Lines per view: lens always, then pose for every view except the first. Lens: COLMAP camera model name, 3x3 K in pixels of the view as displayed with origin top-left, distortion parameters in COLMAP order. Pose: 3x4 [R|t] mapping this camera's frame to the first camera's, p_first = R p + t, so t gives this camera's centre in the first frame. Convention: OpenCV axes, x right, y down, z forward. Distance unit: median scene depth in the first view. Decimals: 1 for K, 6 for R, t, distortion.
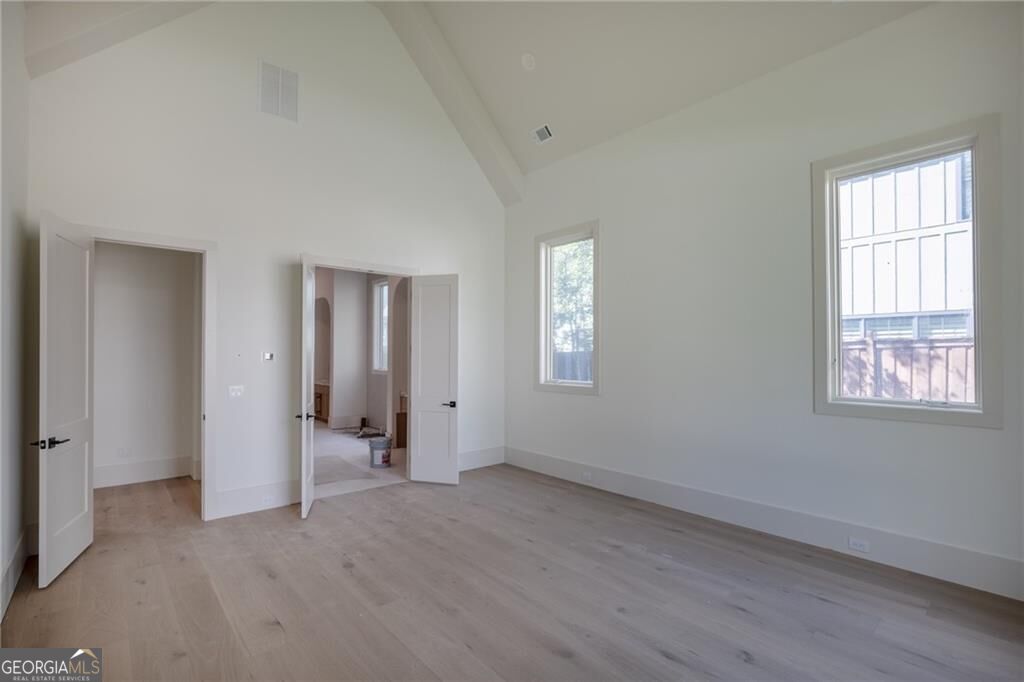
lens RADIAL K [[456.6, 0, 502.5], [0, 456.6, 348.4], [0, 0, 1]] dist [-0.010008, 0.000080]
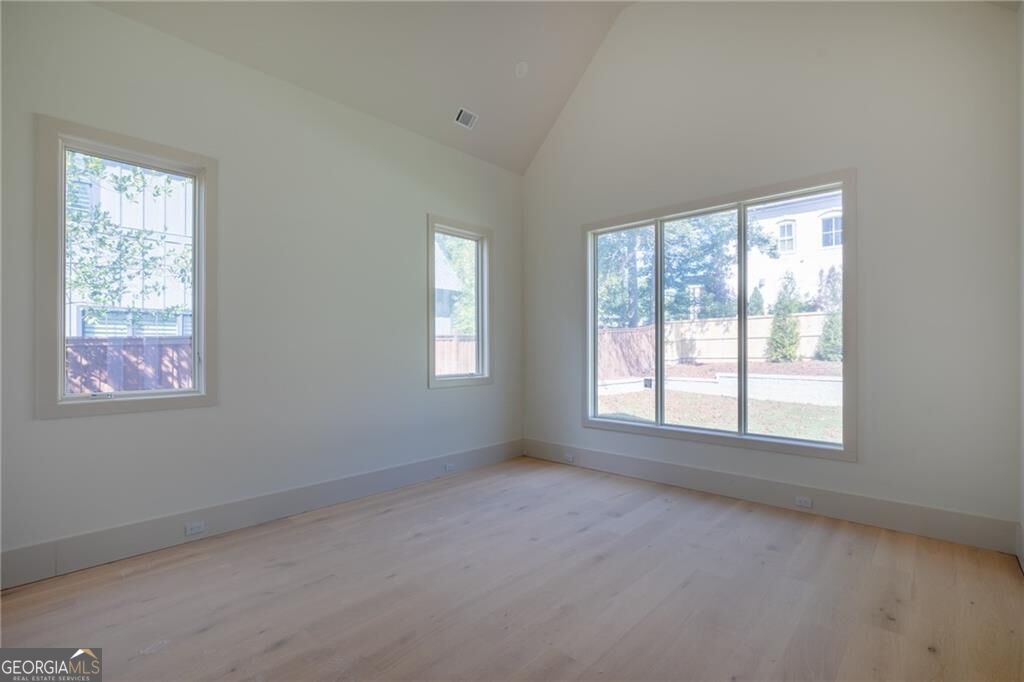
lens RADIAL K [[456.6, 0, 502.5], [0, 456.6, 348.4], [0, 0, 1]] dist [-0.010008, 0.000080]
pose [[-0.074554, -0.002968, 0.997213, -0.742390], [-0.009540, 0.999952, 0.002263, 0.008600], [-0.997171, -0.009344, -0.074578, 0.835405]]
